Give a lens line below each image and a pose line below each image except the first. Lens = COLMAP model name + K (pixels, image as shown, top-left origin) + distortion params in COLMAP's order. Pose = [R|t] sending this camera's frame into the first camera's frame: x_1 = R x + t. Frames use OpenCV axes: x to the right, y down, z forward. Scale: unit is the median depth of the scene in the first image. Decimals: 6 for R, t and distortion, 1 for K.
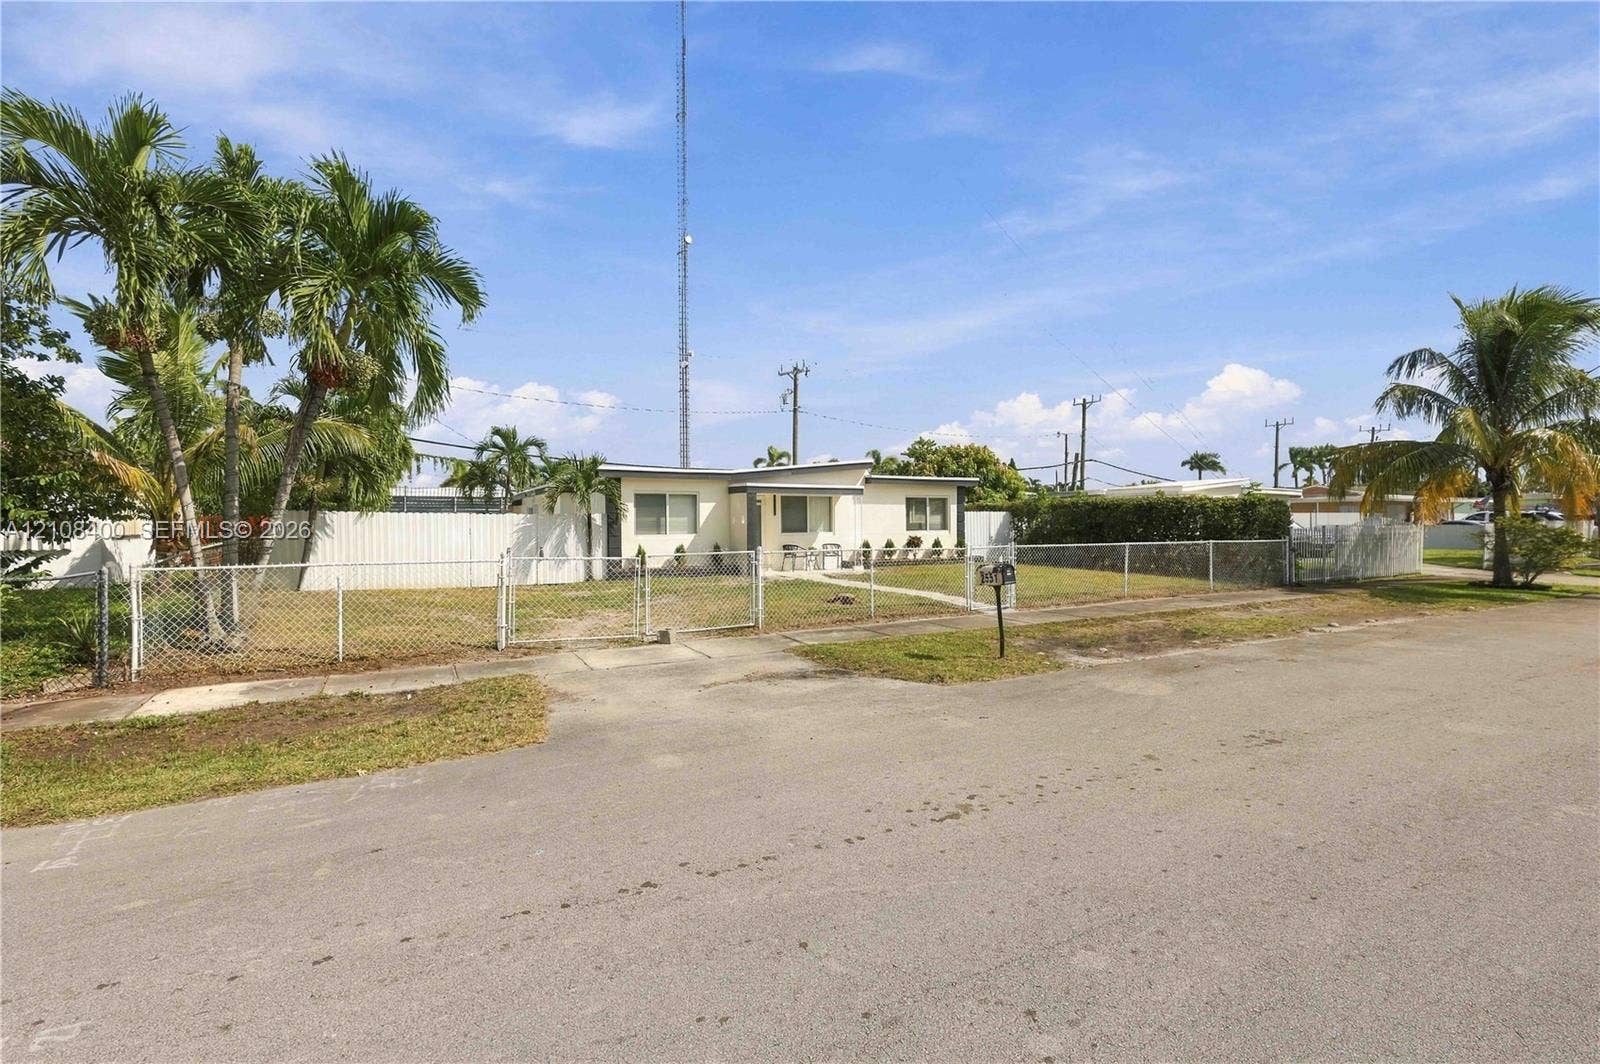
lens RADIAL K [[757.4, 0, 802.3], [0, 757.4, 518.4], [0, 0, 1]] dist [-0.000727, 0.000205]
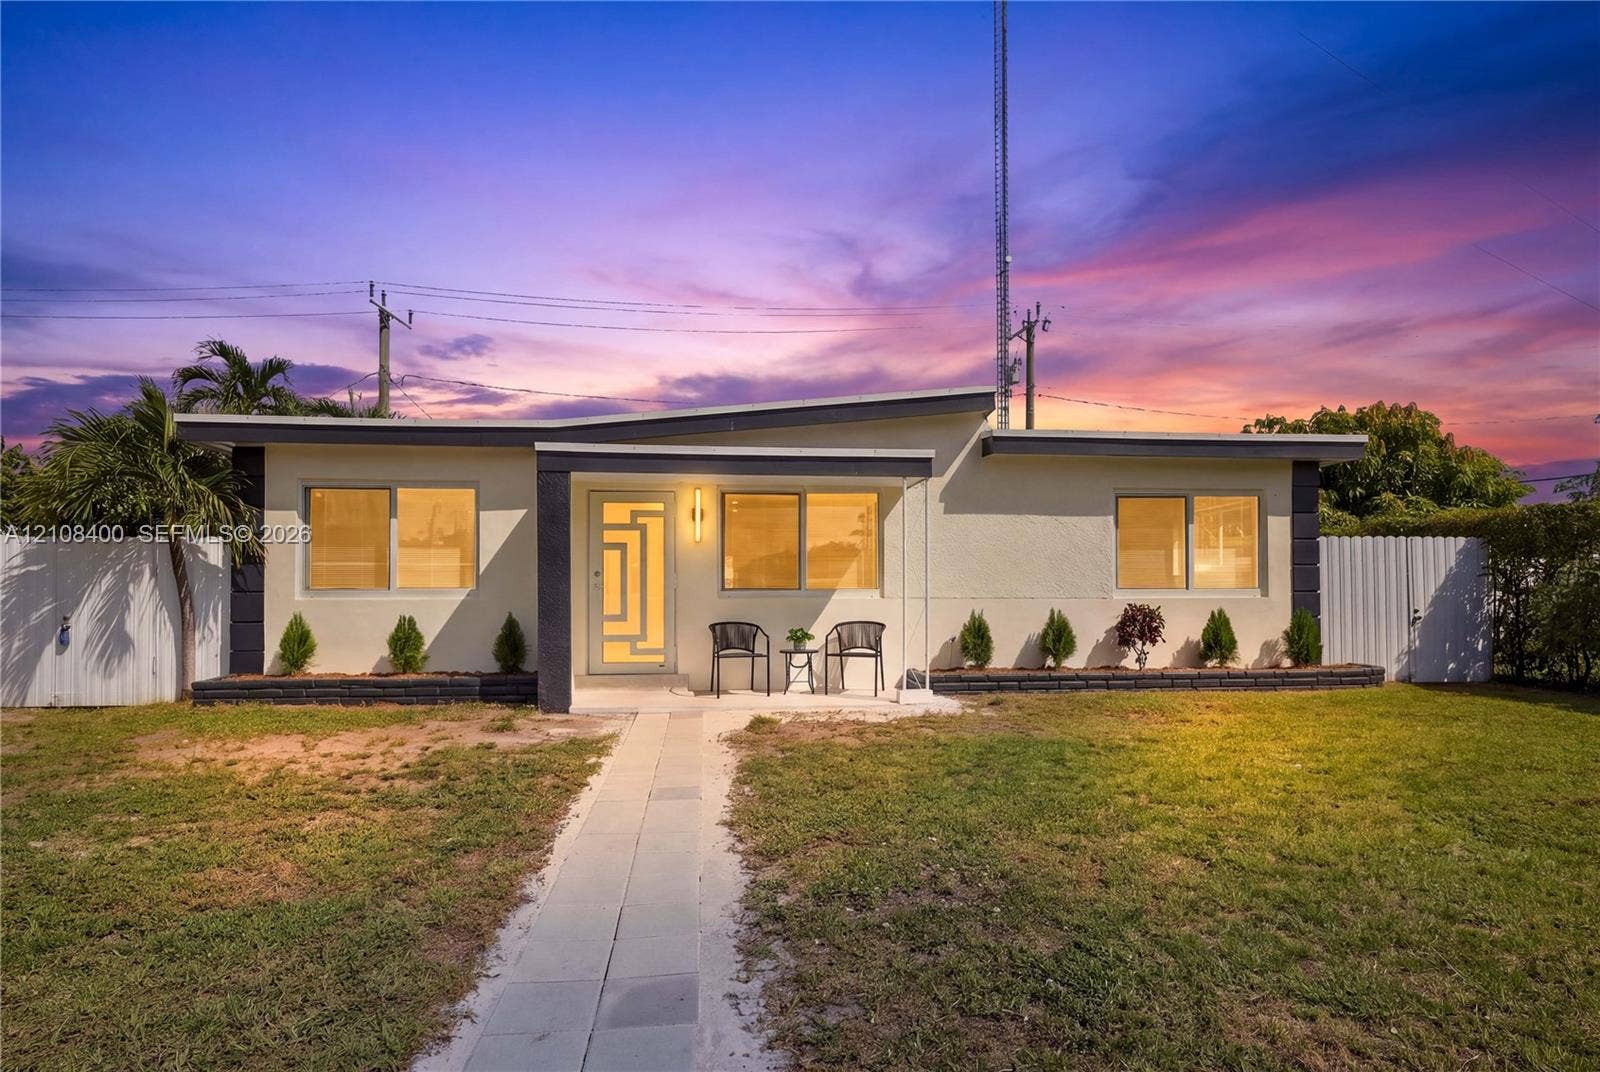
lens RADIAL K [[823.0, 0, 795.2], [0, 823.0, 565.0], [0, 0, 1]] dist [-0.000612, -0.000360]
pose [[0.909824, -0.006843, -0.414939, 0.160881], [-0.002406, 0.999760, -0.021763, 0.014018], [0.414988, 0.020799, 0.909589, 0.592543]]
